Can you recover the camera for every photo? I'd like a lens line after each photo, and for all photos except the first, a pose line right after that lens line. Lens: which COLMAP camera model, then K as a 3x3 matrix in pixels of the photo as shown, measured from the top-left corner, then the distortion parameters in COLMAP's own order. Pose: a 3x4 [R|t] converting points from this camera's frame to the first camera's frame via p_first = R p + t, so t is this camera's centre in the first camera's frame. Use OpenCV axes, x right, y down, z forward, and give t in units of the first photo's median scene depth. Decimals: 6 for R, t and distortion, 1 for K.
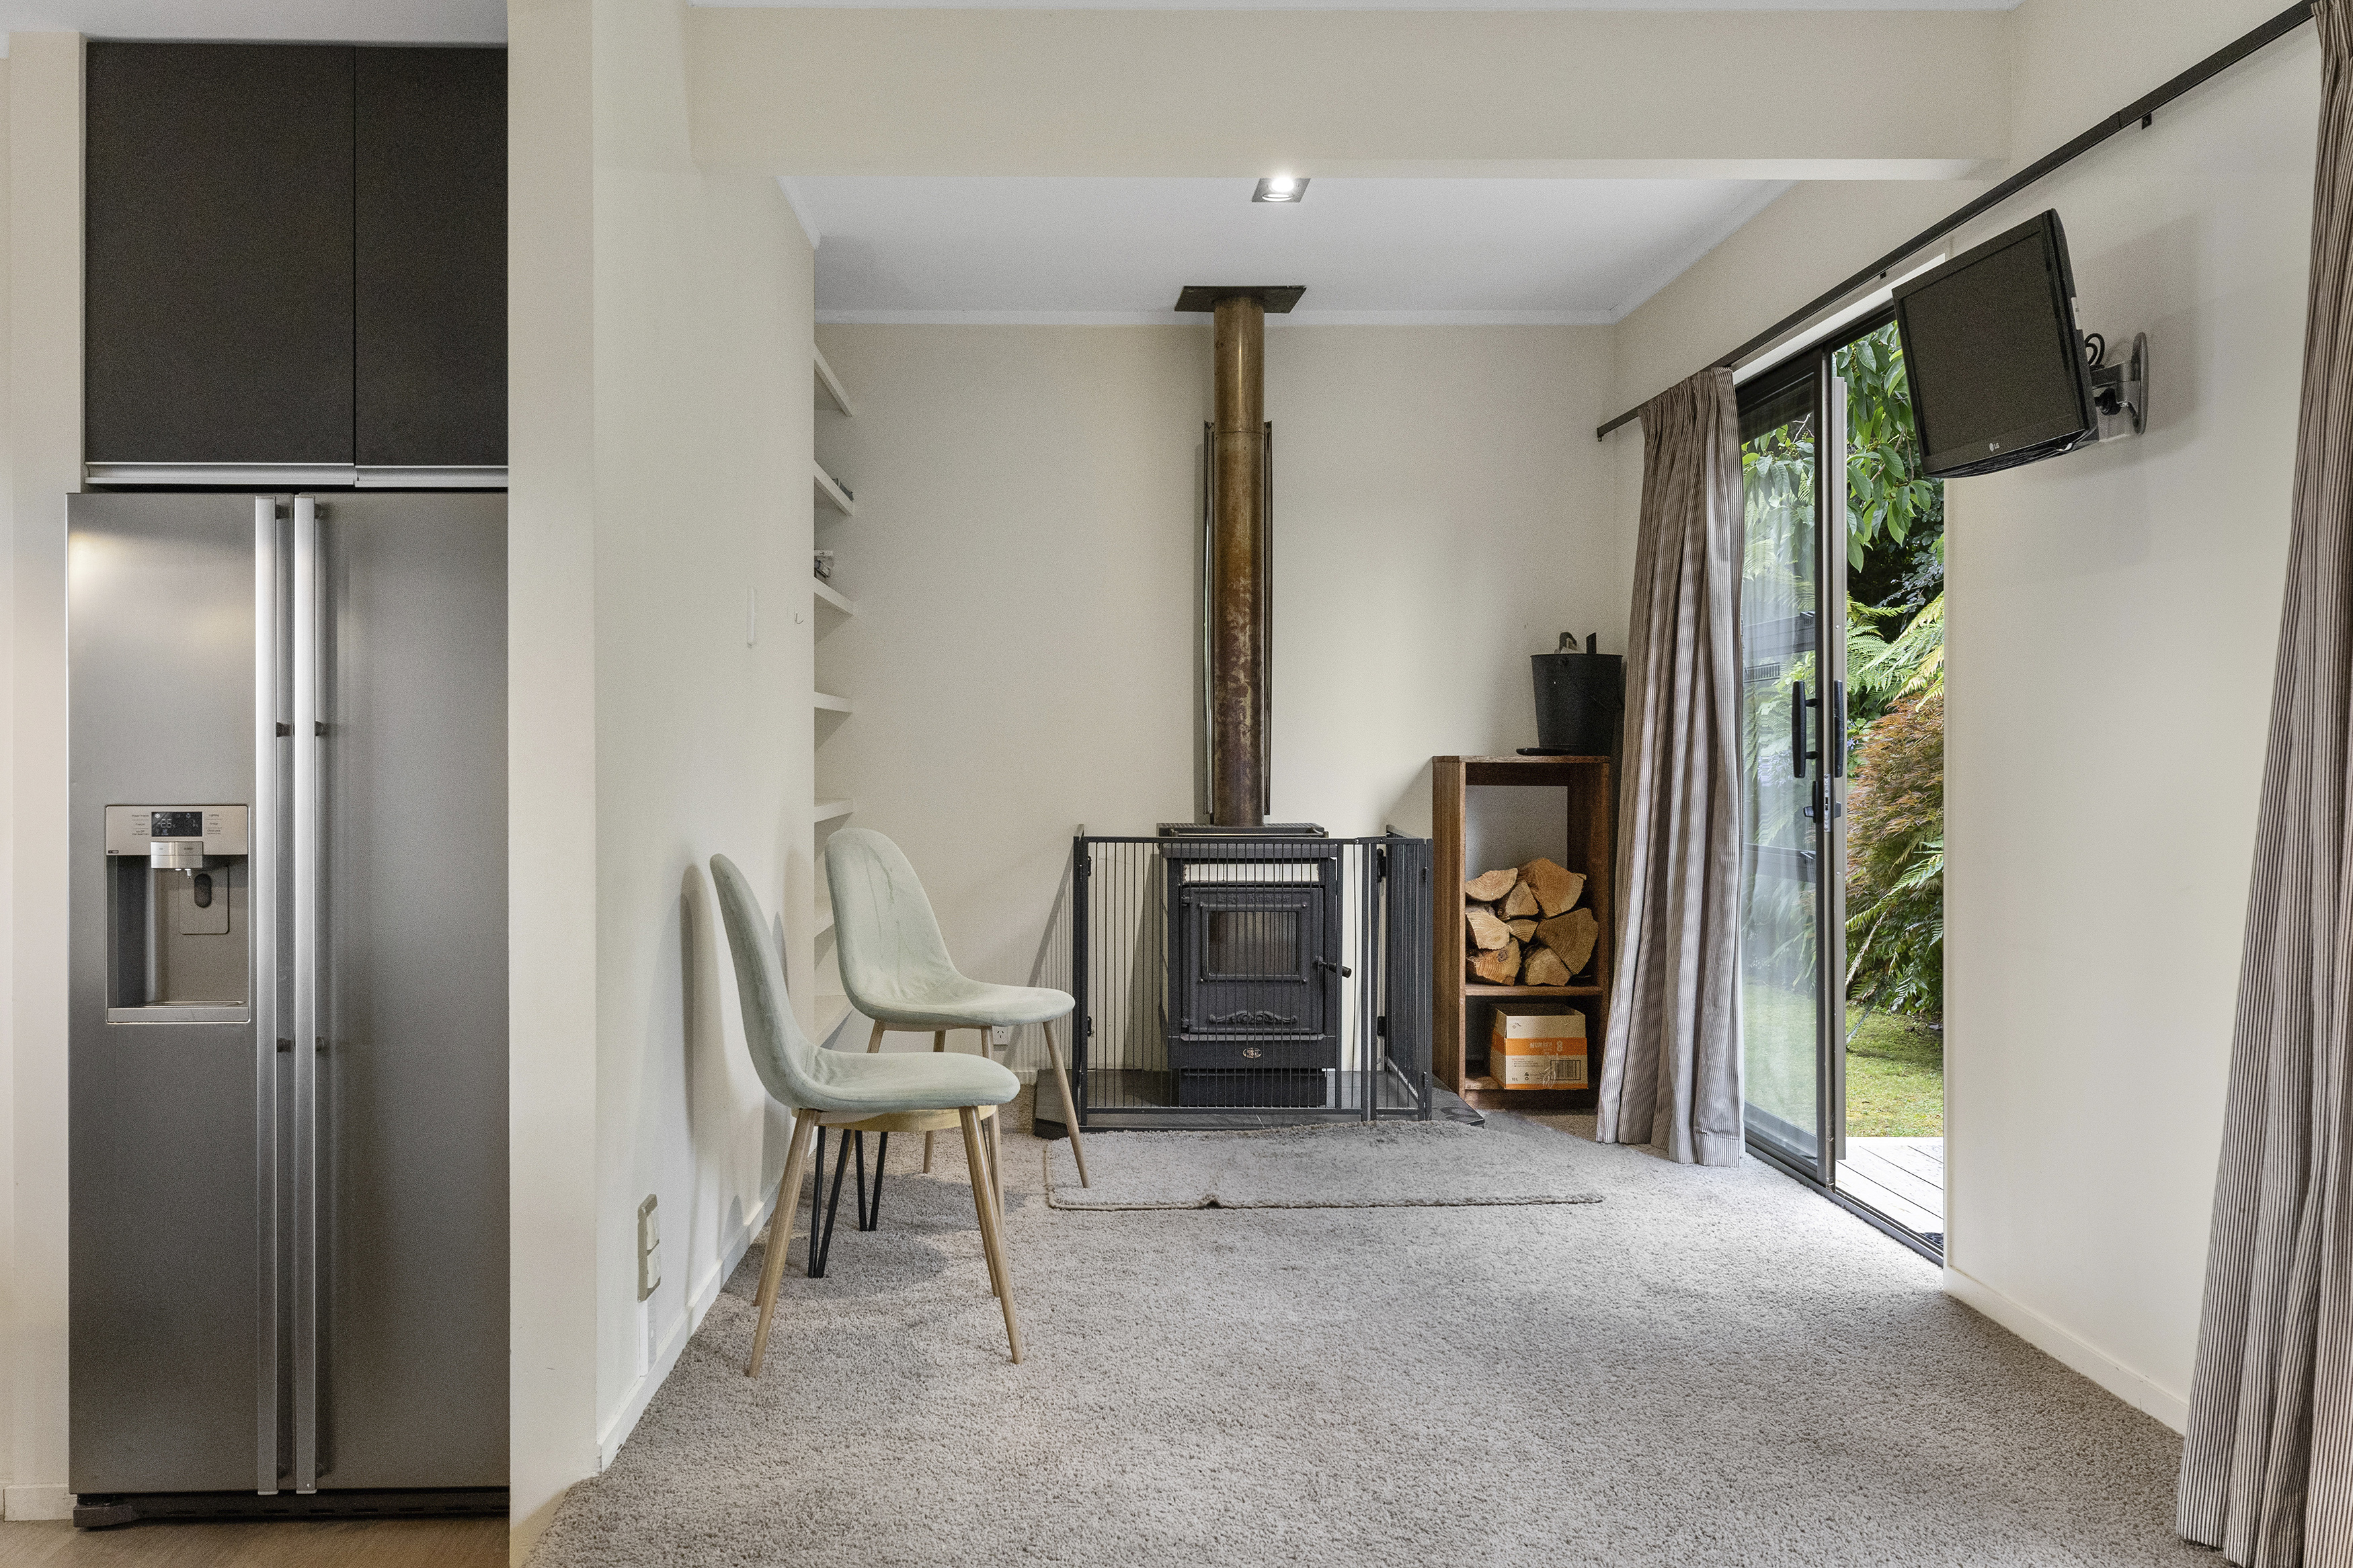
lens RADIAL K [[1915.6, 0, 1171.1], [0, 1915.6, 756.5], [0, 0, 1]] dist [0.005572, 0.000436]
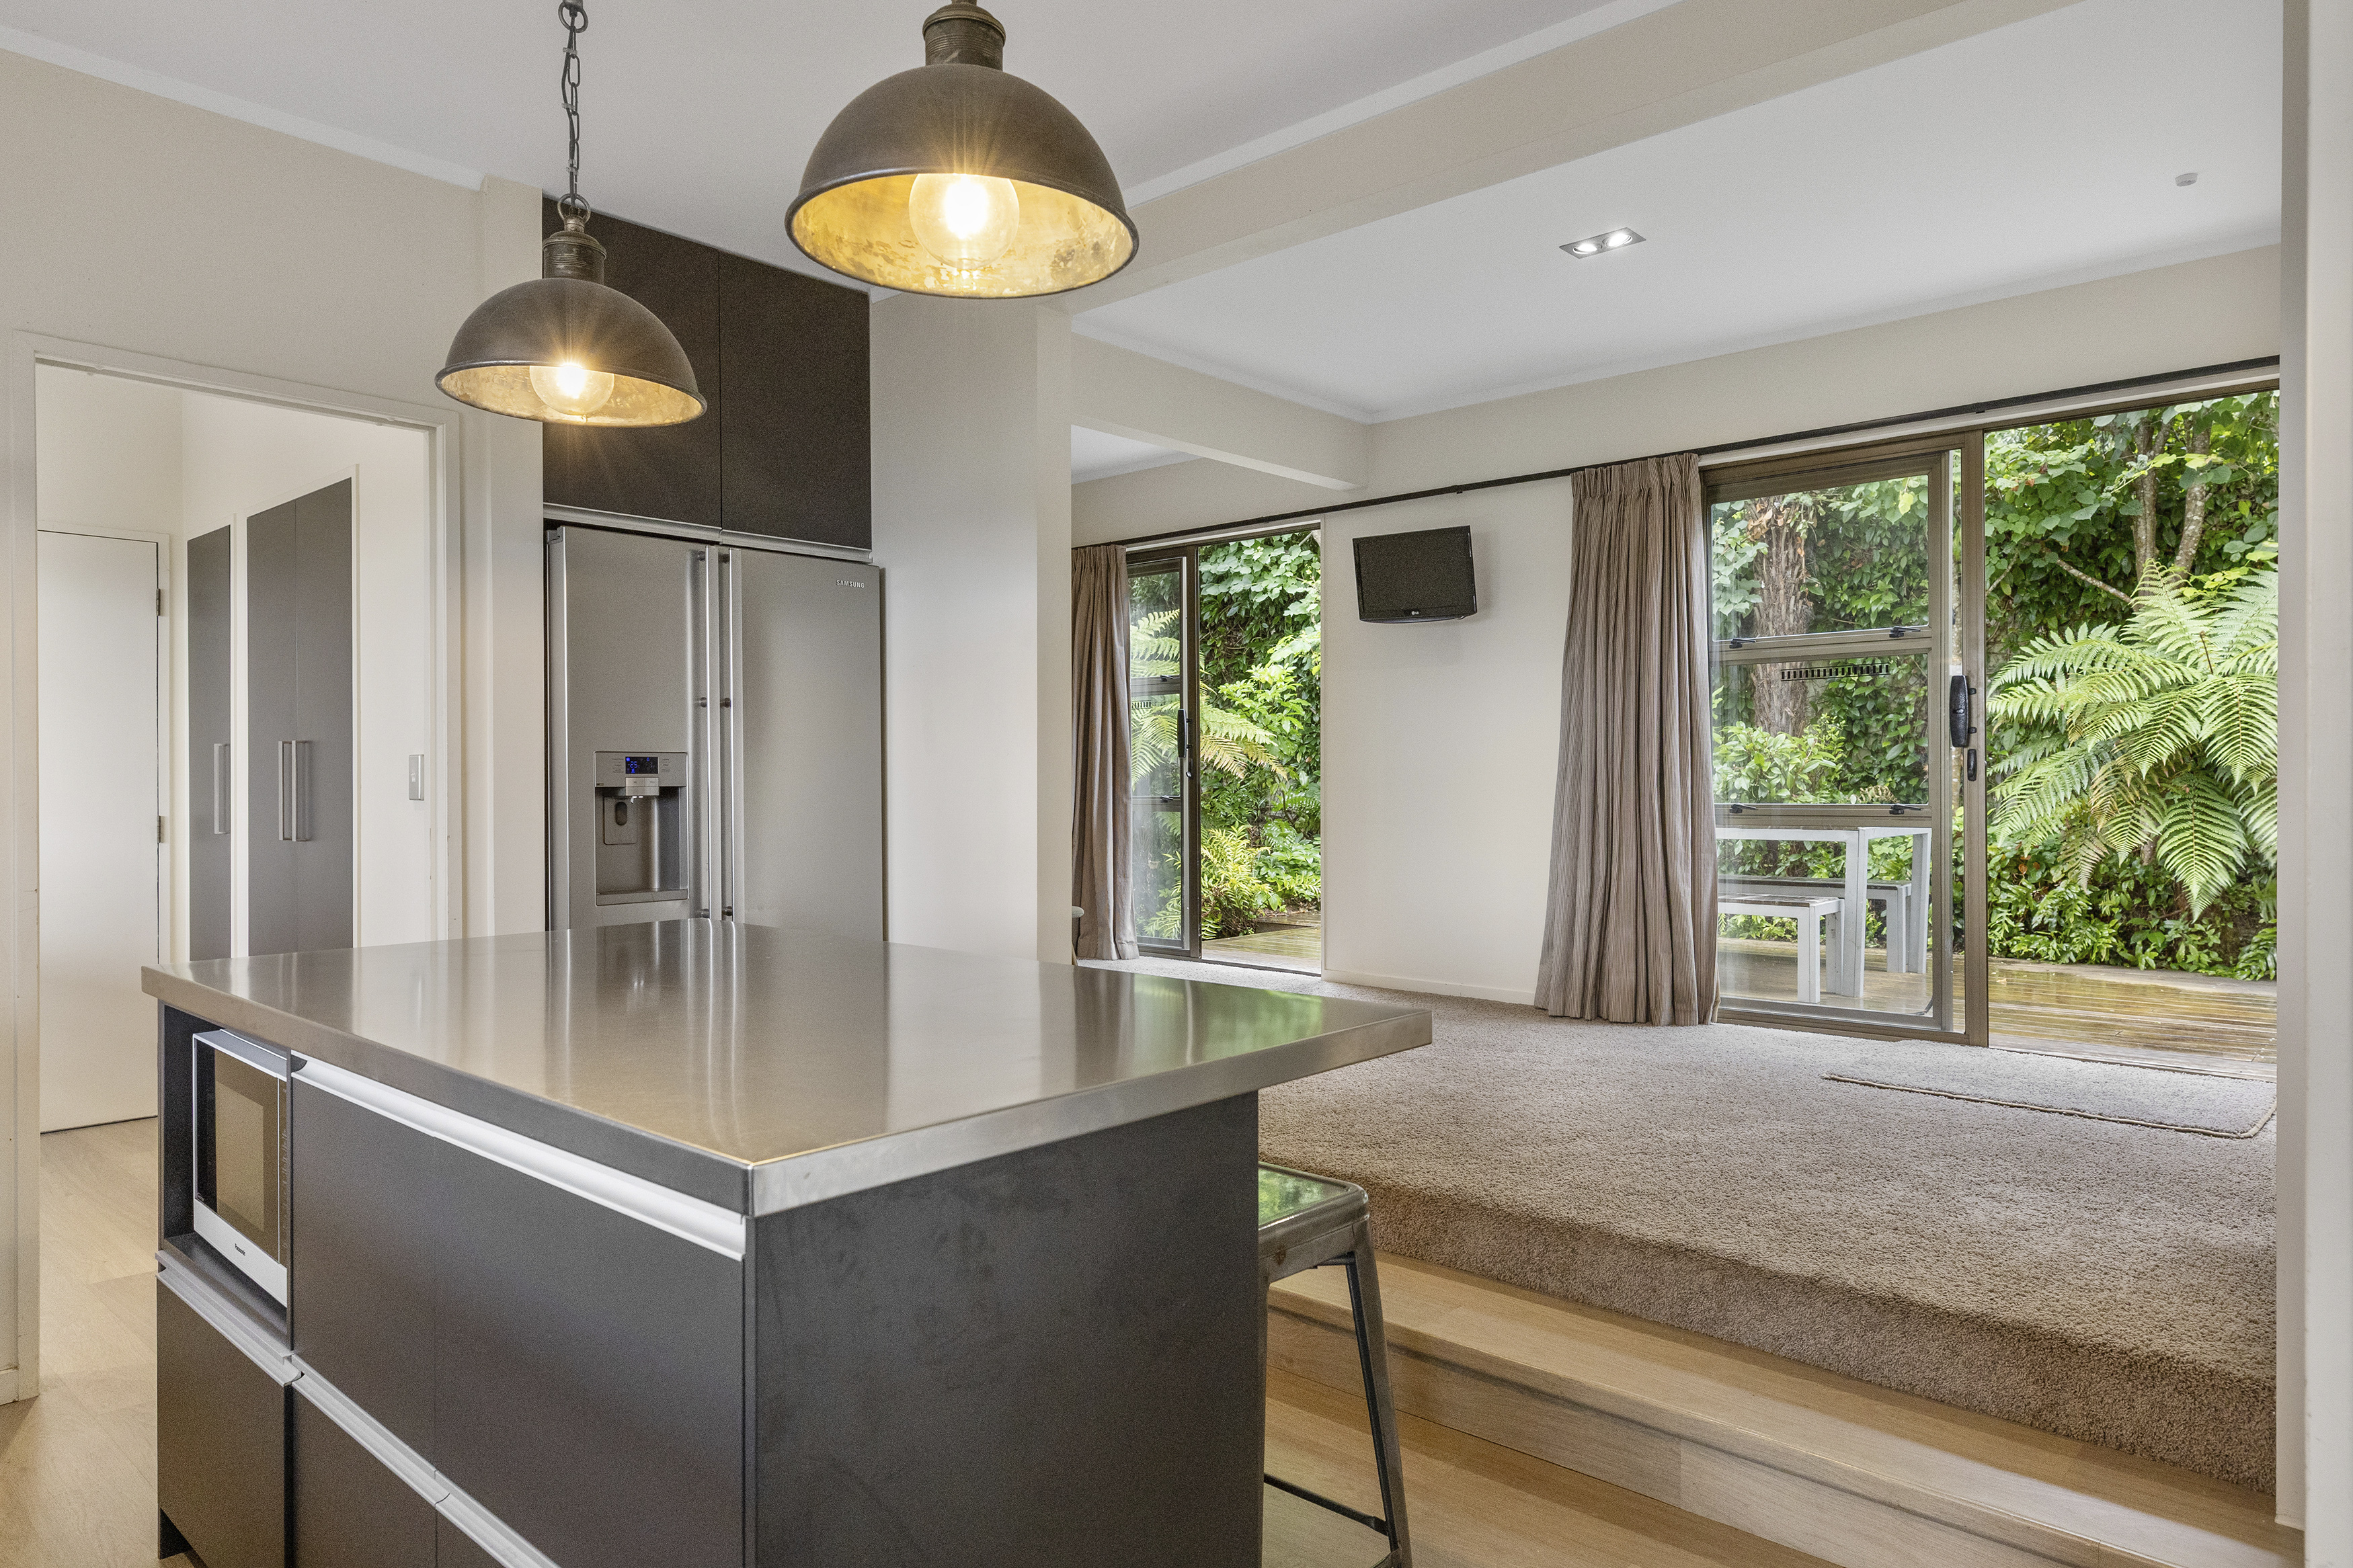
lens RADIAL K [[1420.2, 0, 1176.5], [0, 1420.2, 784.0], [0, 0, 1]] dist [0.003094, 0.001352]
pose [[0.695607, -0.004927, 0.718406, -1.003982], [0.004230, 0.999987, 0.002762, 0.048127], [-0.718410, 0.001118, 0.695619, -0.035351]]
